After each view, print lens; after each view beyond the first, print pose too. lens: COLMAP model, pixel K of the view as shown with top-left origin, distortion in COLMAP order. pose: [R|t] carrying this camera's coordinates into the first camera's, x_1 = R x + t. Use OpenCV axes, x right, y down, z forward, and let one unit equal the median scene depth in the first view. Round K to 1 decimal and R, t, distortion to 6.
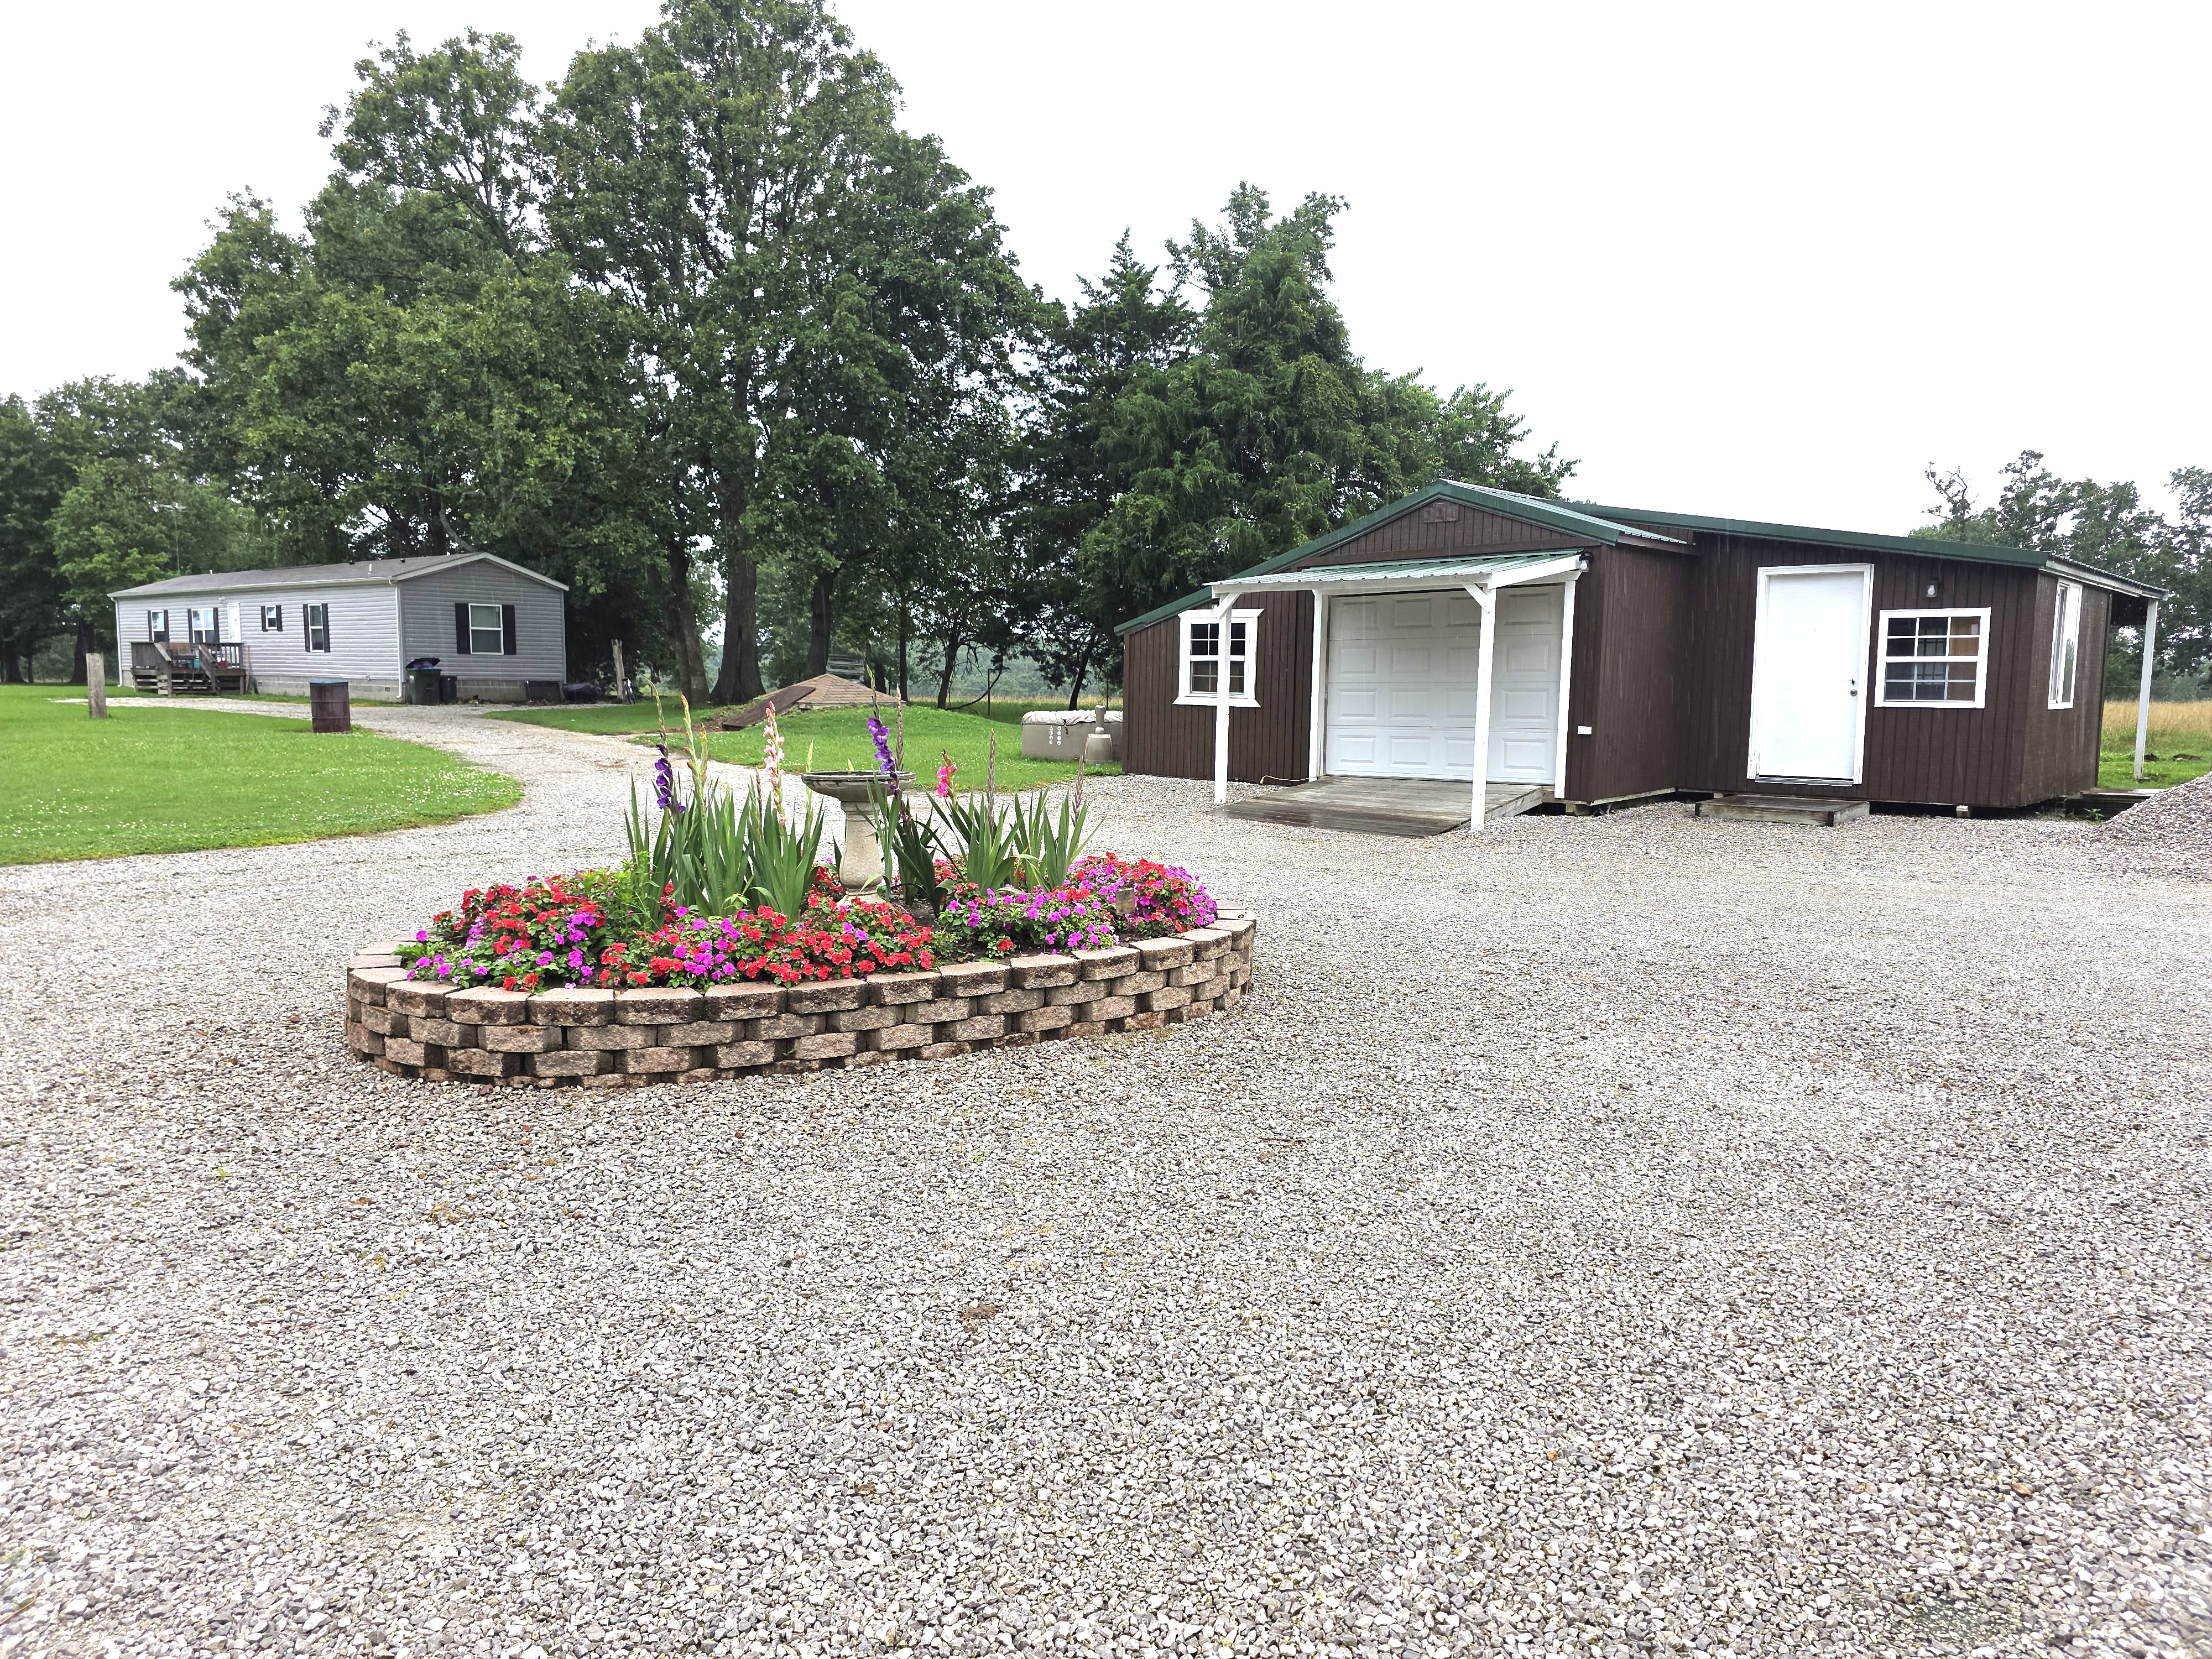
lens RADIAL K [[1461.3, 0, 1100.7], [0, 1461.3, 829.7], [0, 0, 1]] dist [0.072474, -0.066975]
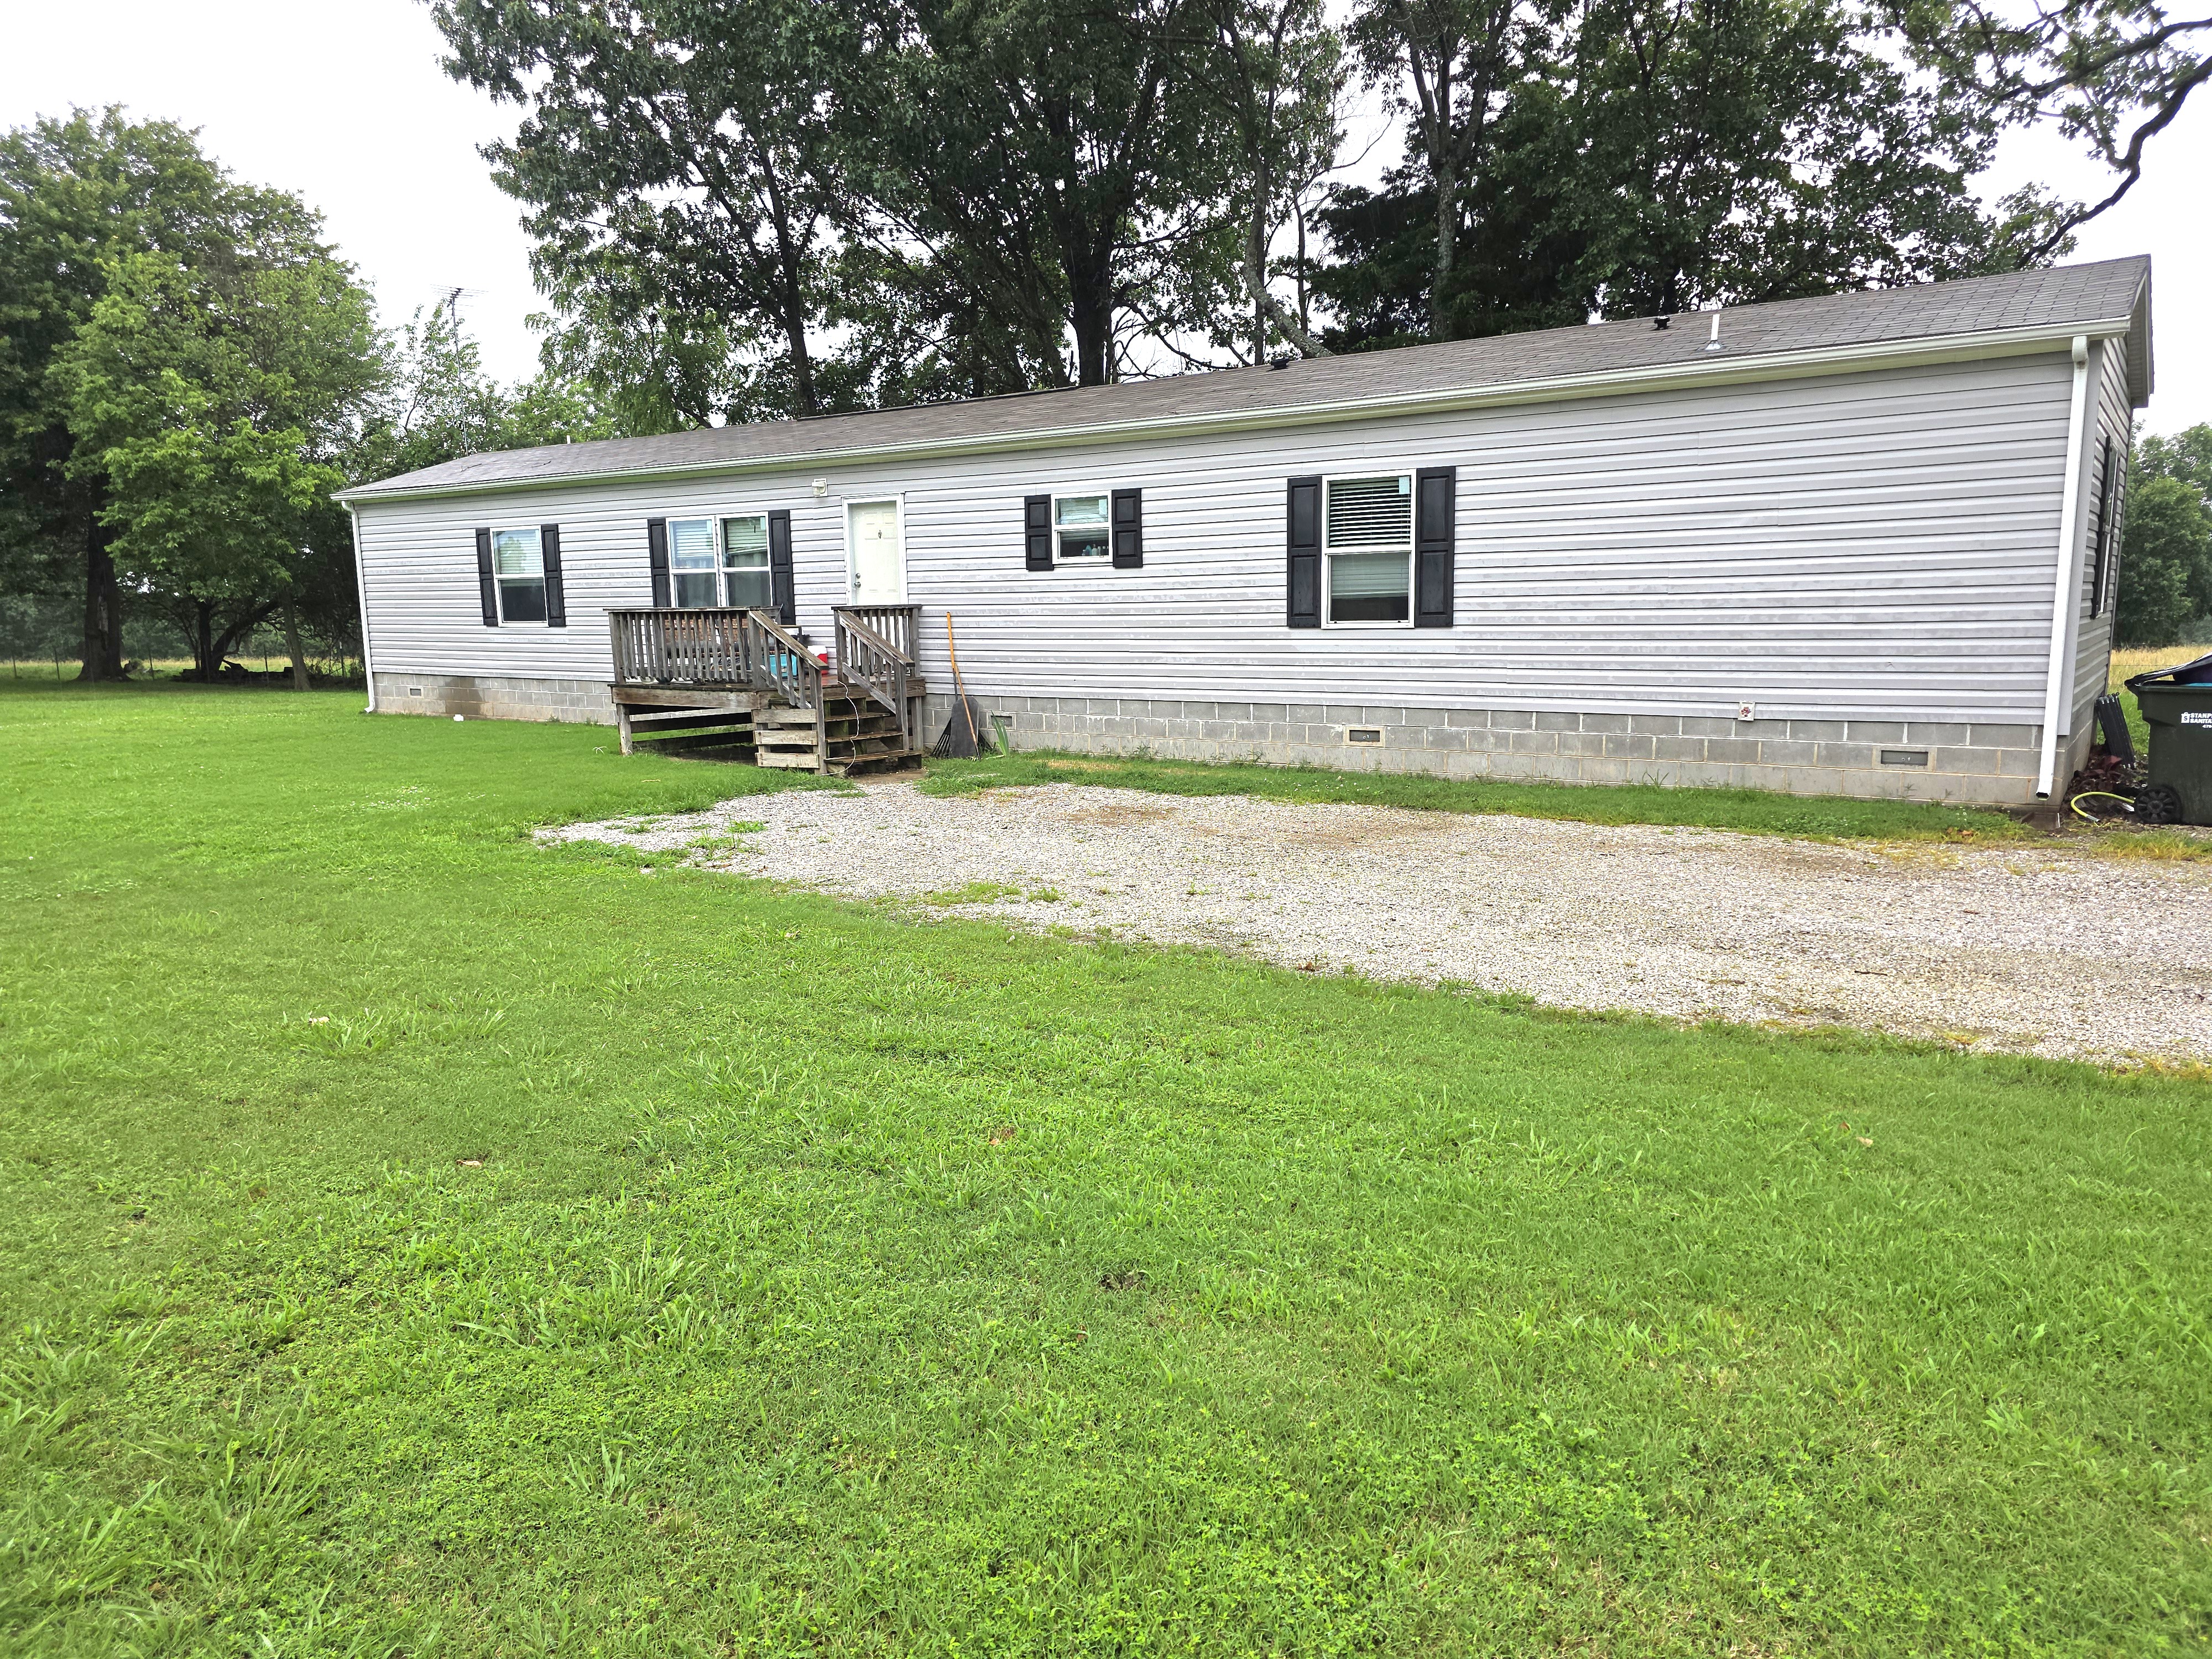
lens RADIAL K [[1461.3, 0, 1100.7], [0, 1461.3, 829.7], [0, 0, 1]] dist [0.072474, -0.066975]
pose [[0.995984, -0.047852, 0.075667, -0.403012], [0.043371, 0.997268, 0.059798, -0.066080], [-0.078322, -0.056276, 0.995339, 0.464768]]
